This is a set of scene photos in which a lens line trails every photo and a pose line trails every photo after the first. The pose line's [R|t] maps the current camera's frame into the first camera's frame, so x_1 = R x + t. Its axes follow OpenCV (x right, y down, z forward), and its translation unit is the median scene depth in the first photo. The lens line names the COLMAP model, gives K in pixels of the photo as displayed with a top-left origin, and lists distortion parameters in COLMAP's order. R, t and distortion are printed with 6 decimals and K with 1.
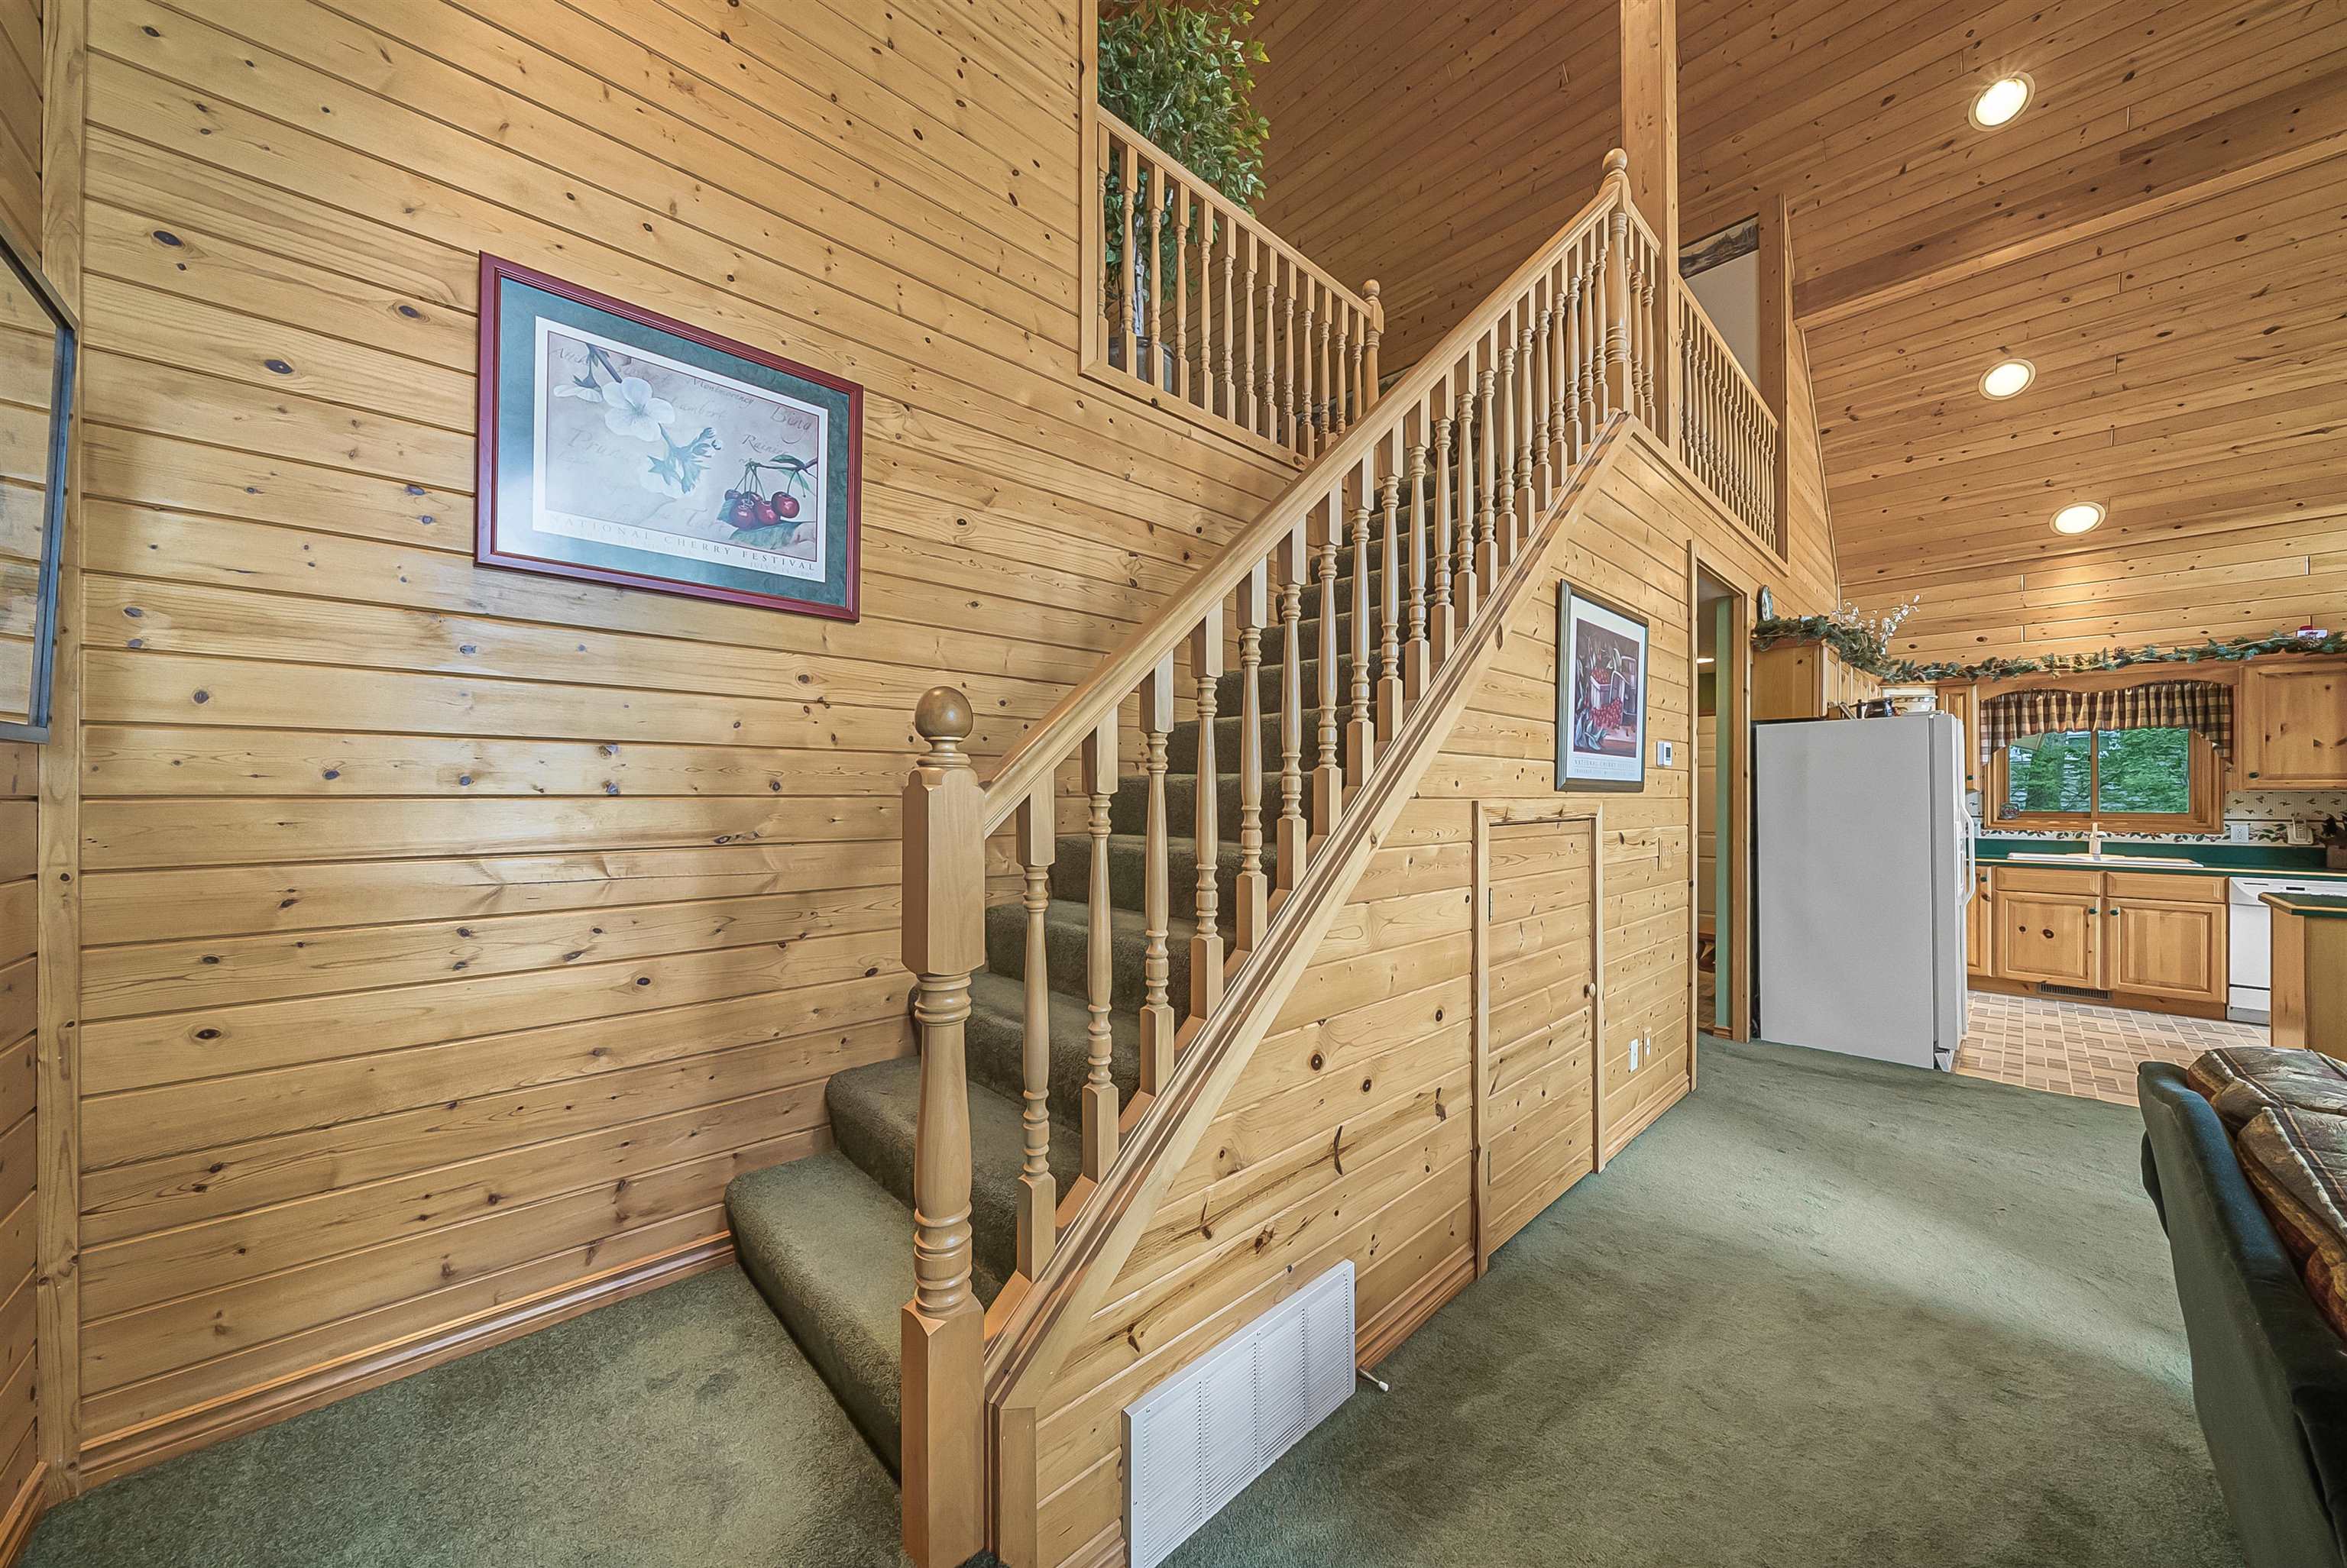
lens RADIAL K [[803.5, 0, 1169.0], [0, 803.5, 793.5], [0, 0, 1]] dist [-0.005624, -0.000080]
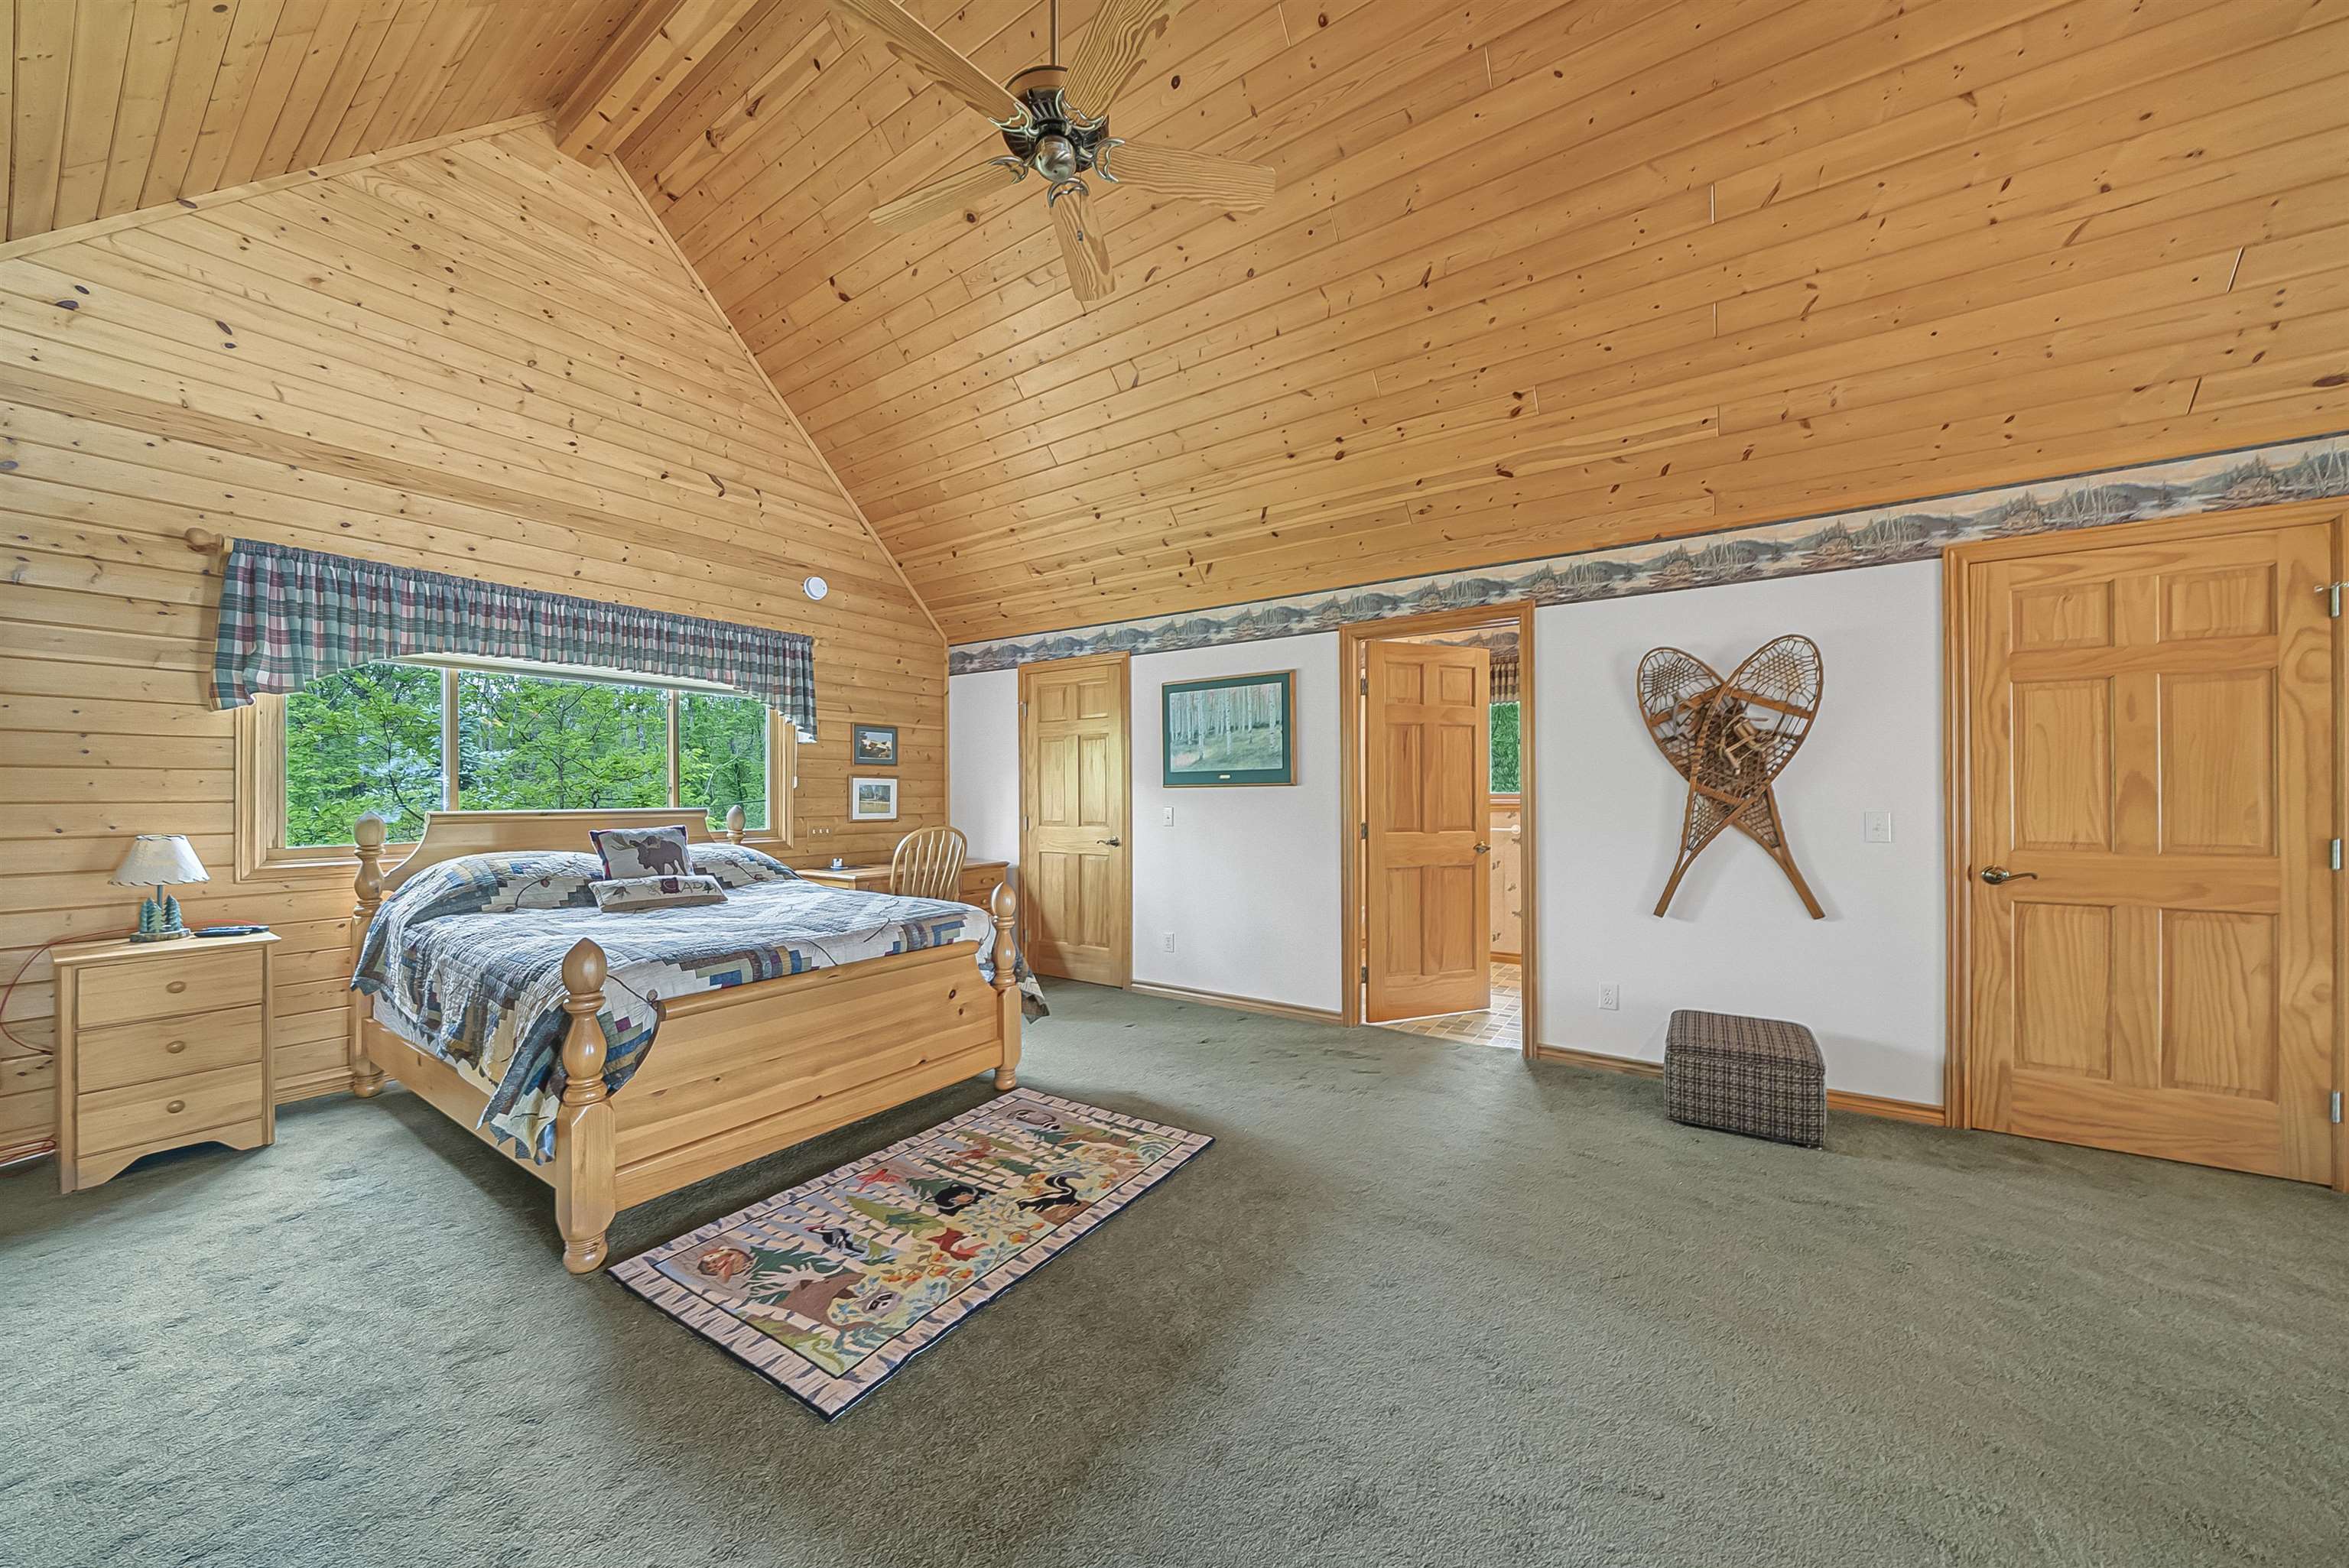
lens RADIAL K [[804.2, 0, 1181.7], [0, 804.2, 790.4], [0, 0, 1]] dist [-0.005624, -0.000080]
pose [[0.975285, -0.004368, 0.220907, -0.112457], [0.004719, 0.999988, -0.001059, -0.549048], [-0.220900, 0.002075, 0.975294, 0.820126]]
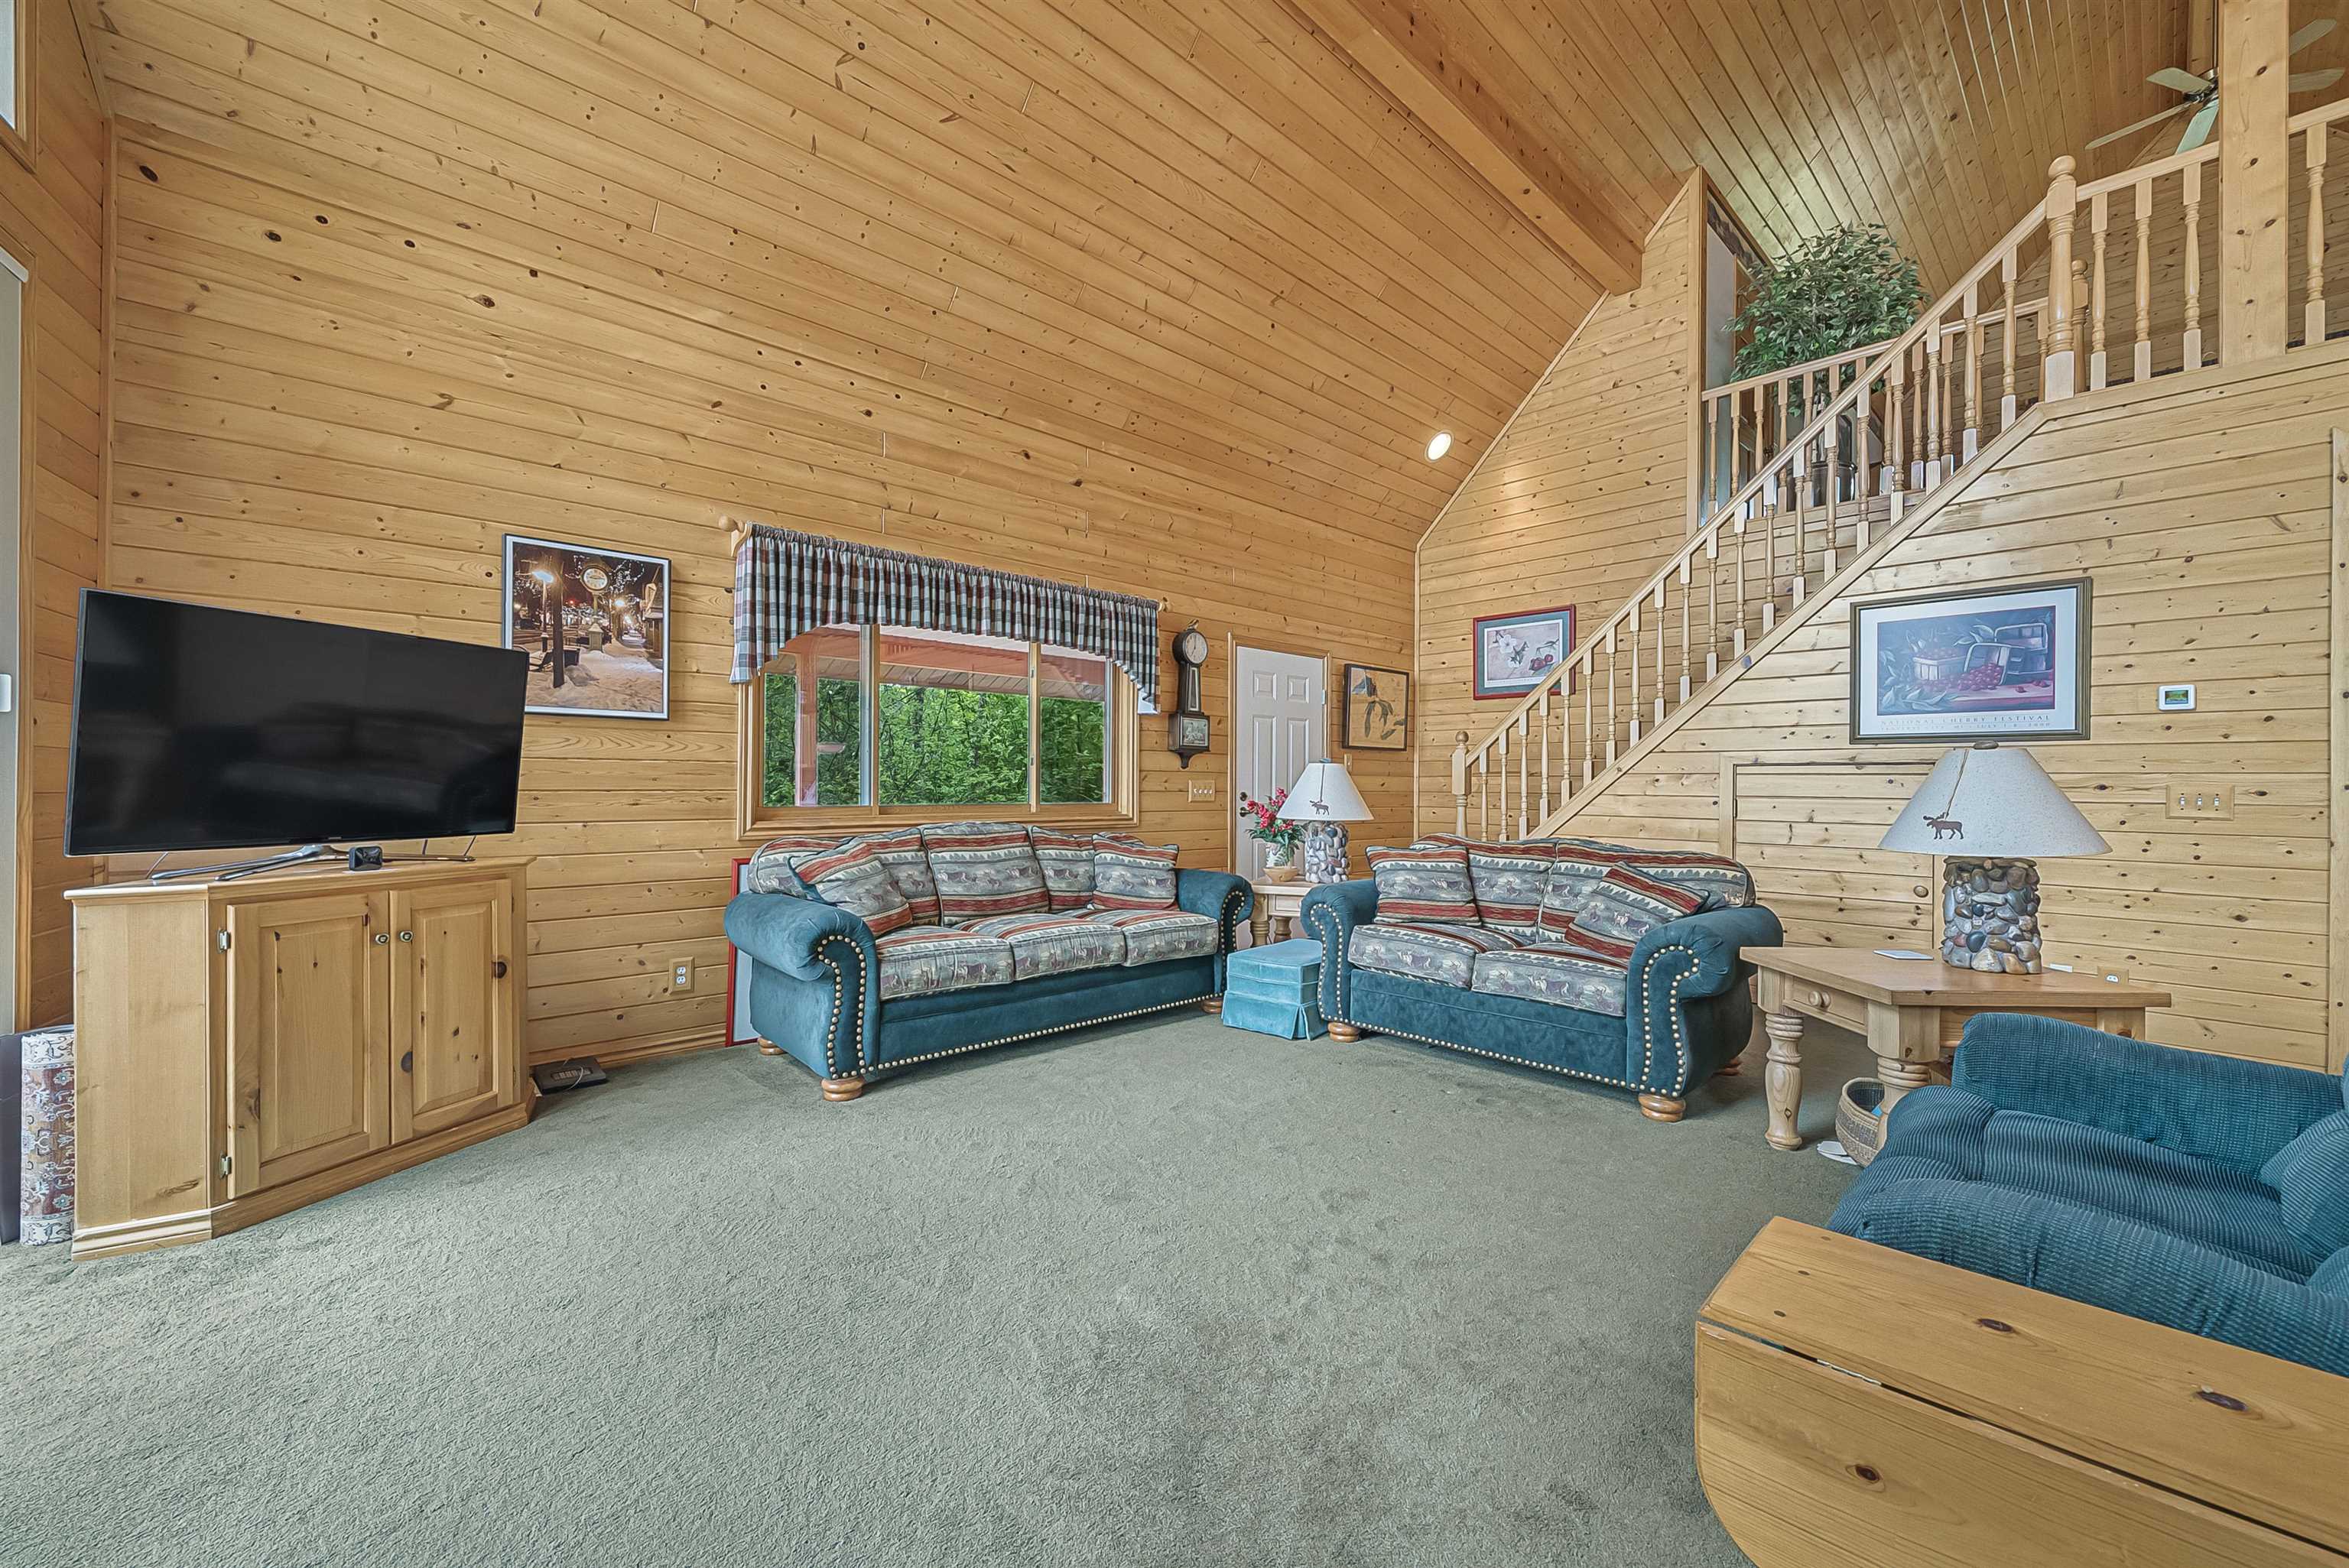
lens RADIAL K [[931.7, 0, 1177.6], [0, 931.7, 784.9], [0, 0, 1]] dist [-0.005519, 0.000062]
pose [[-0.002841, -0.001237, -0.999995, 1.183597], [-0.005875, 0.999982, -0.001221, 0.043856], [0.999979, 0.005871, -0.002848, -0.133299]]
